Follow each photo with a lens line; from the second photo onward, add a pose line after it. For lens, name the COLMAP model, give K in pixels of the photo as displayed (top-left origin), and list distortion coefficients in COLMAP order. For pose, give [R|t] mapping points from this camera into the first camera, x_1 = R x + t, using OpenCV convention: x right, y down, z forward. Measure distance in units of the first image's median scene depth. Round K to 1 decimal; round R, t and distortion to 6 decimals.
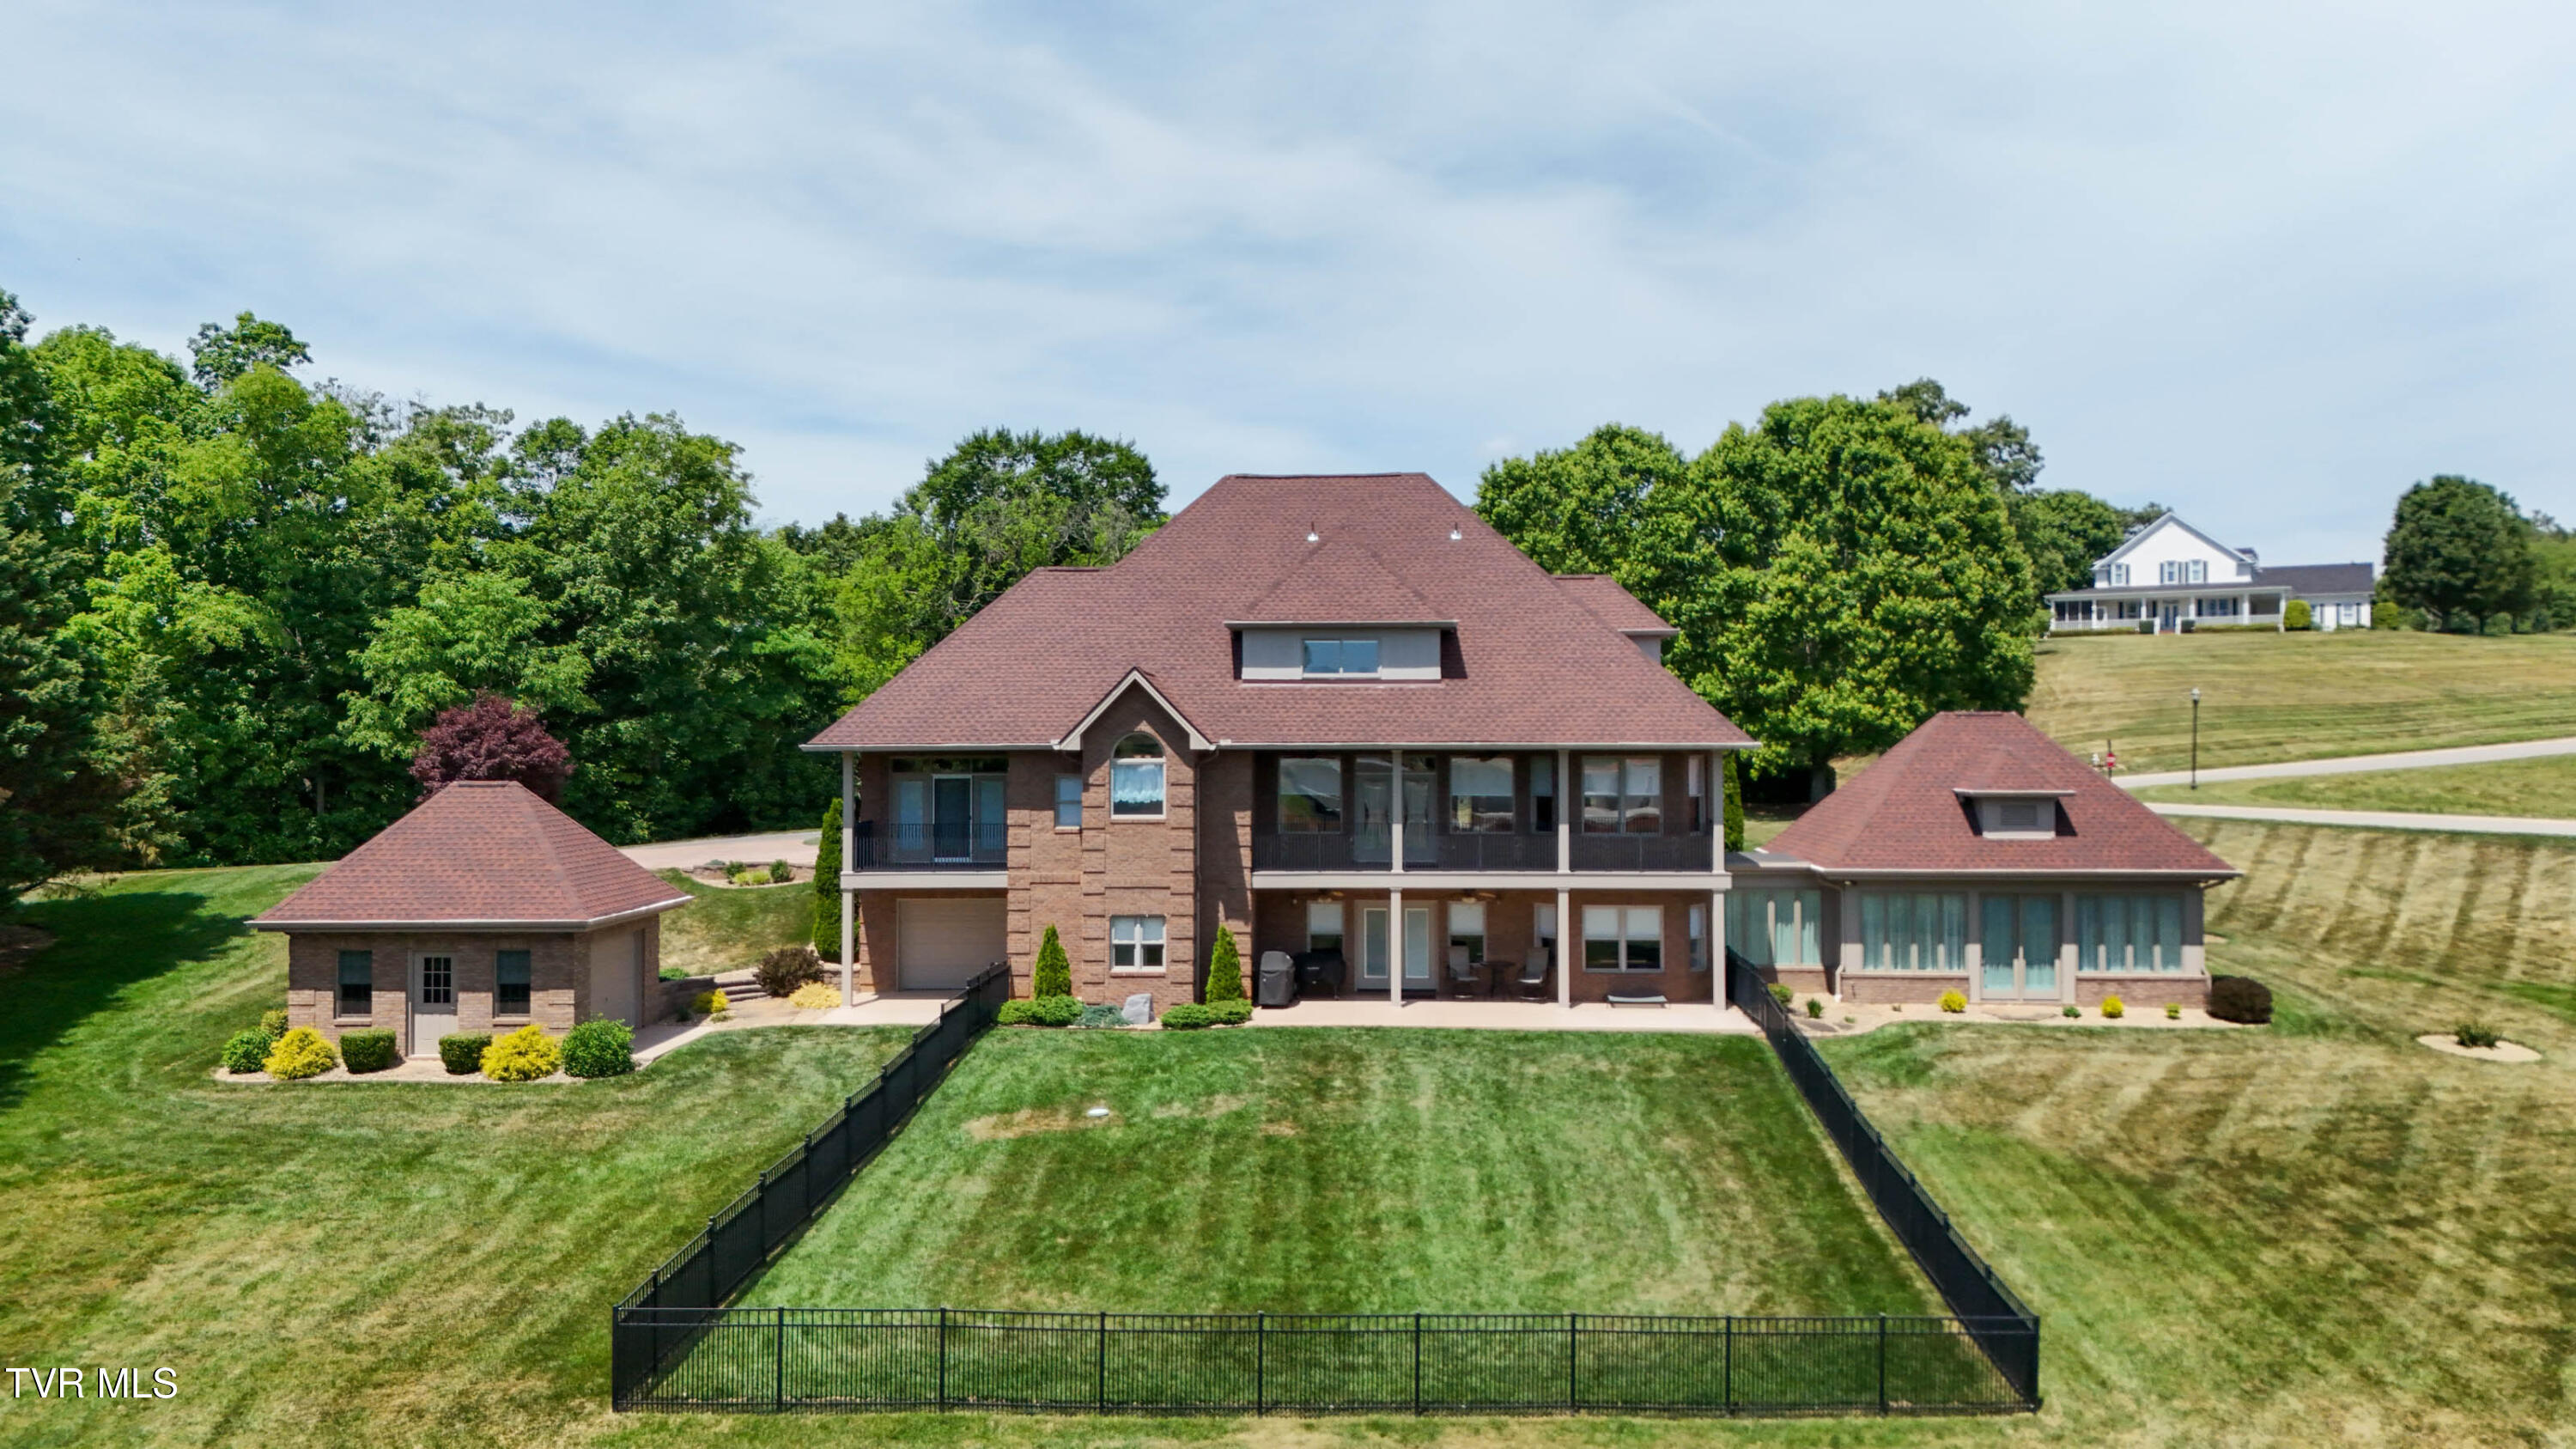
lens RADIAL K [[1880.1, 0, 1287.4], [0, 1880.1, 704.6], [0, 0, 1]] dist [0.088221, -0.093320]
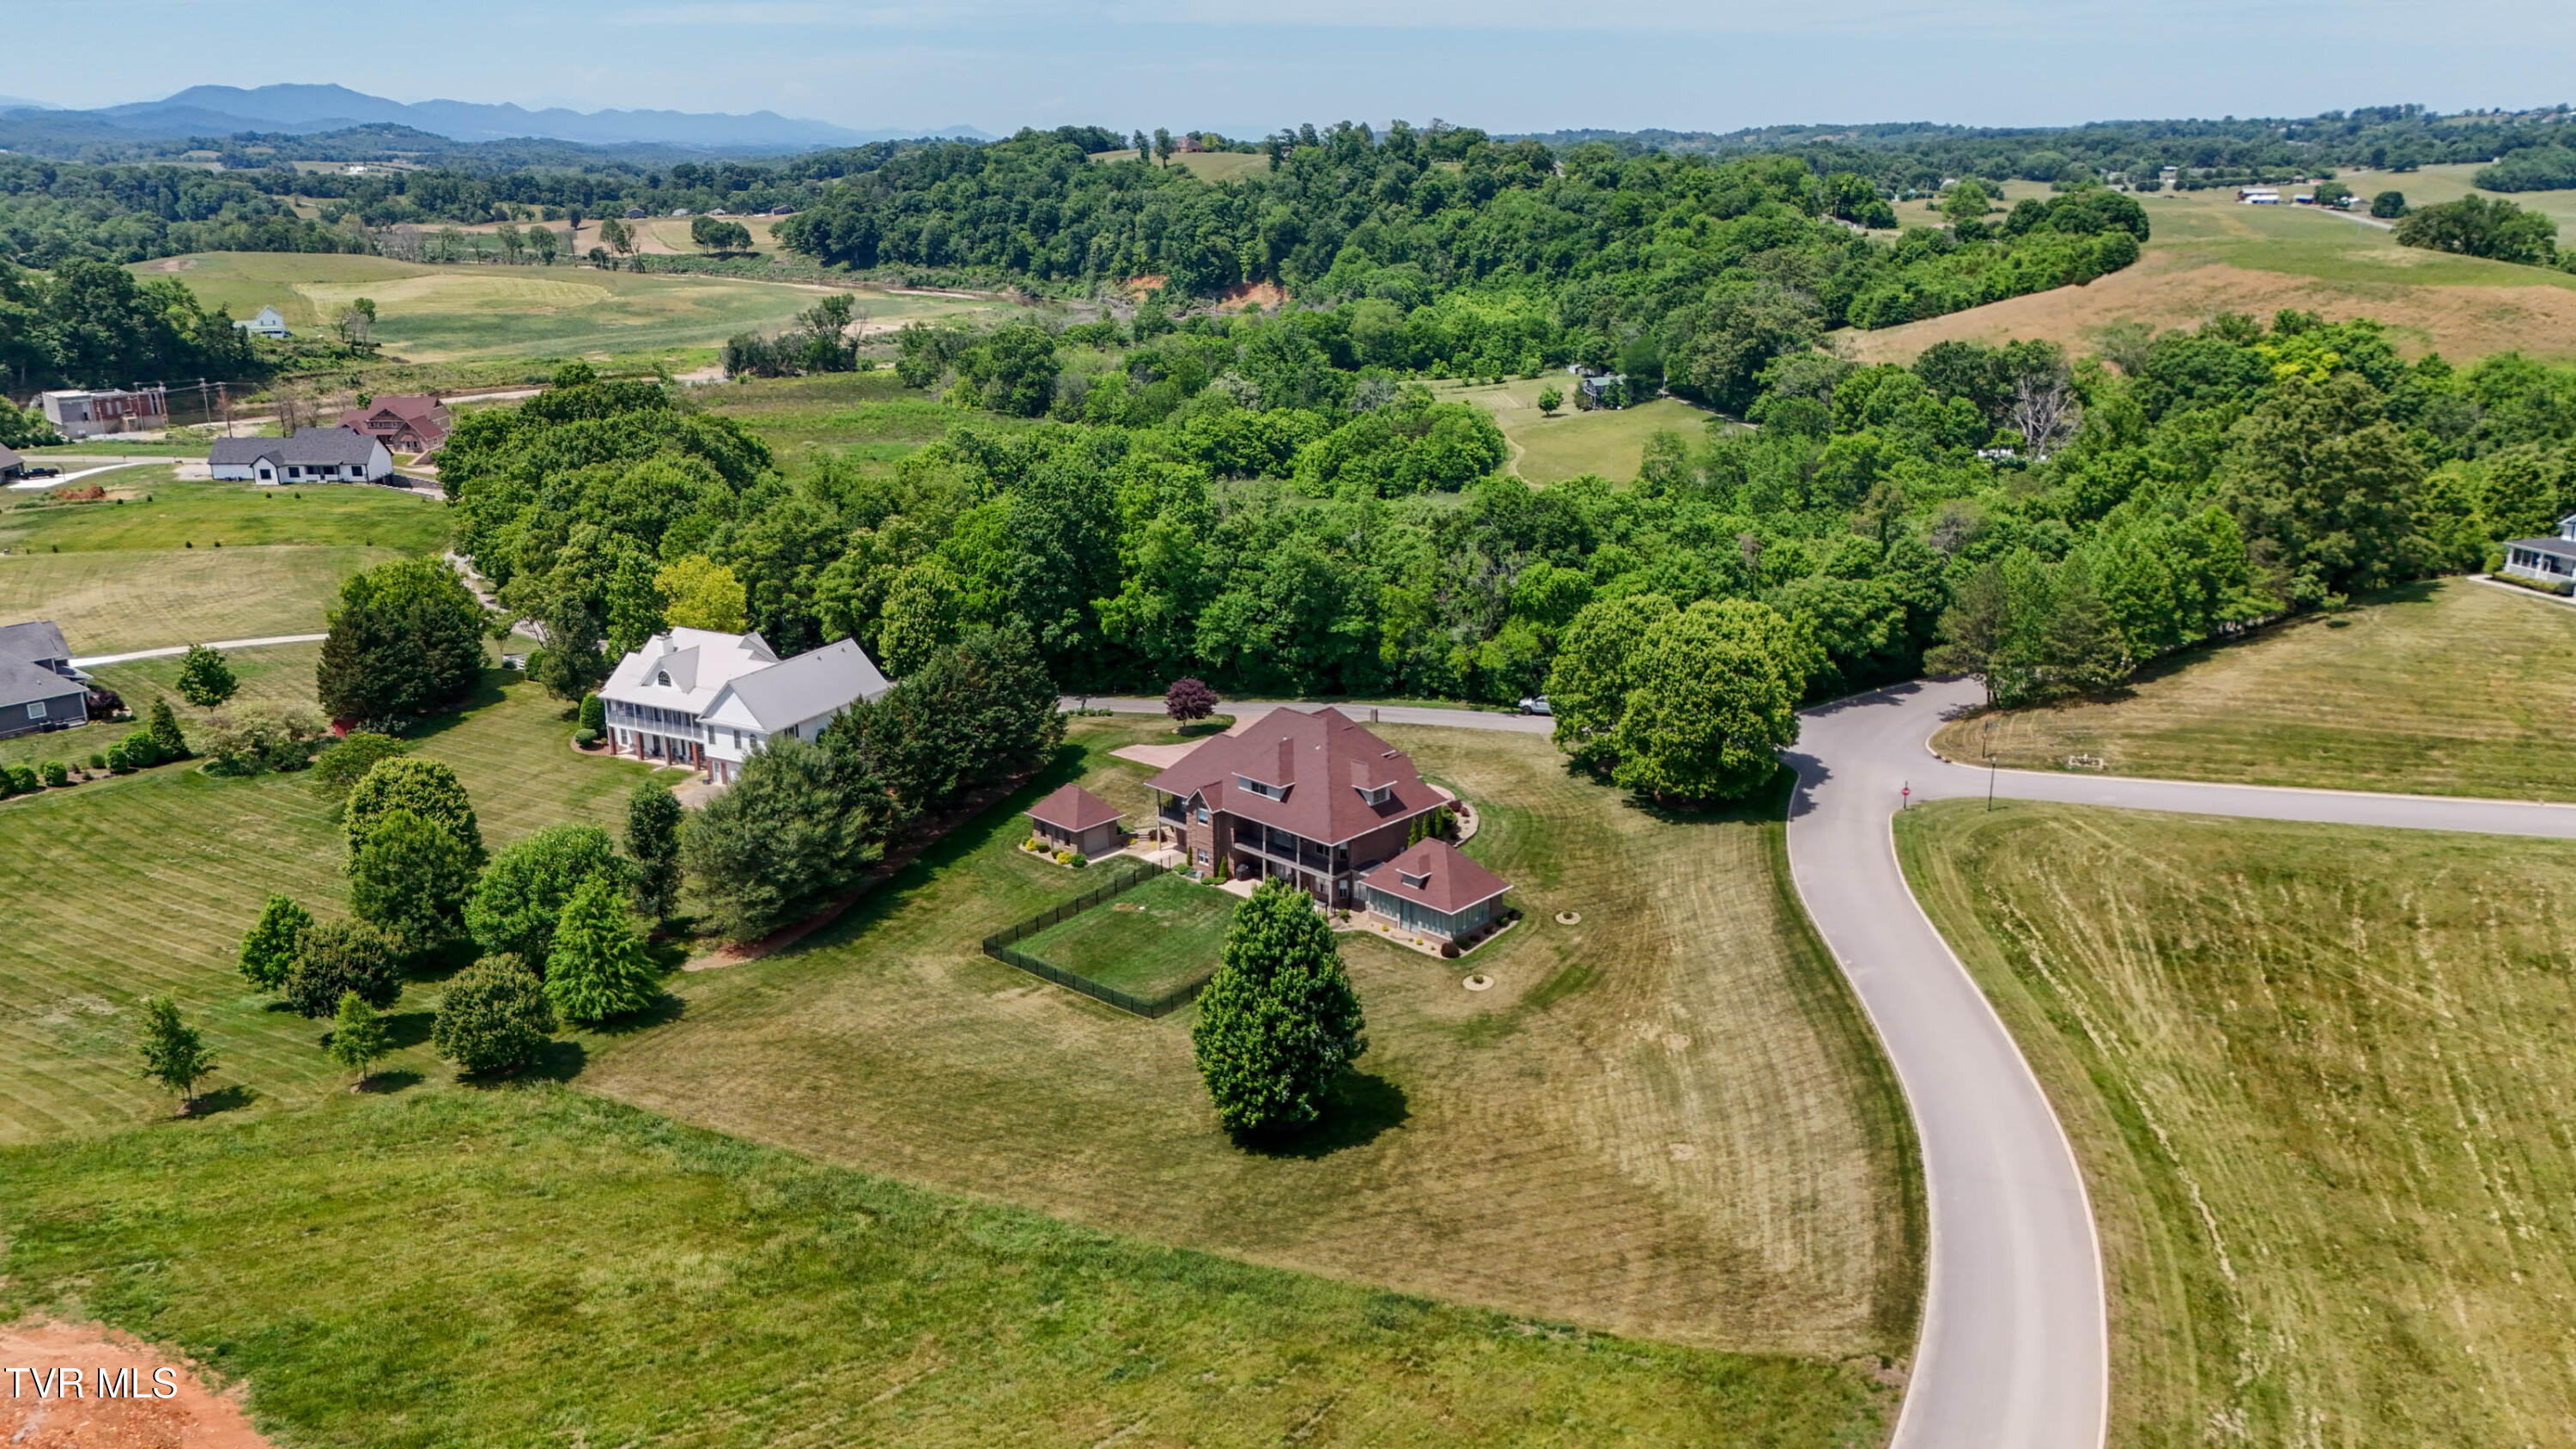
lens RADIAL K [[1880.1, 0, 1301.4], [0, 1880.1, 735.1], [0, 0, 1]] dist [0.088221, -0.093320]
pose [[0.756719, 0.196598, -0.623478, 2.218524], [0.009951, 0.950135, 0.311680, -1.195832], [0.653665, -0.242058, 0.717029, -1.393477]]
